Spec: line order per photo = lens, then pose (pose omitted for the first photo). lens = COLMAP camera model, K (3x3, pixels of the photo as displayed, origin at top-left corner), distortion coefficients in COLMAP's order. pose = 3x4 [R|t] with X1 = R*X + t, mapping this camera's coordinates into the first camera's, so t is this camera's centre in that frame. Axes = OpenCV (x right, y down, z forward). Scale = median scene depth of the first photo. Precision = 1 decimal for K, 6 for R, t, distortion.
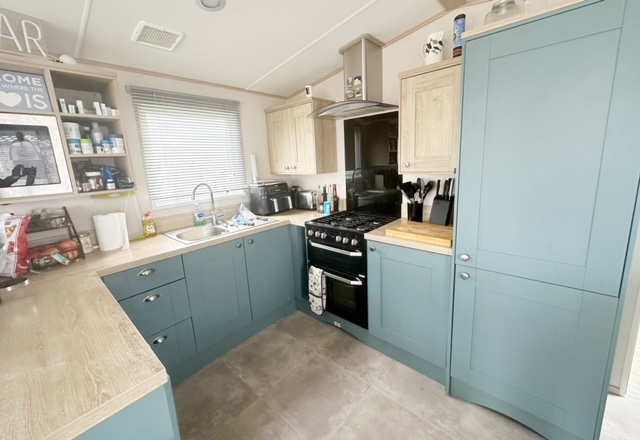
lens RADIAL K [[259.8, 0, 320.4], [0, 259.8, 210.4], [0, 0, 1]] dist [-0.000208, -0.000085]
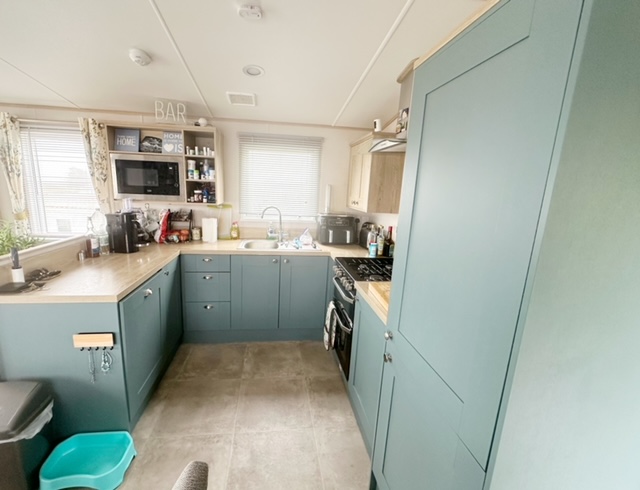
lens RADIAL K [[278.9, 0, 301.8], [0, 278.9, 243.1], [0, 0, 1]] dist [0.002379, -0.000044]
pose [[0.737073, 0.212390, -0.641571, 0.652897], [-0.204580, 0.974912, 0.087708, -0.094813], [0.644104, 0.066605, 0.762033, 0.099442]]
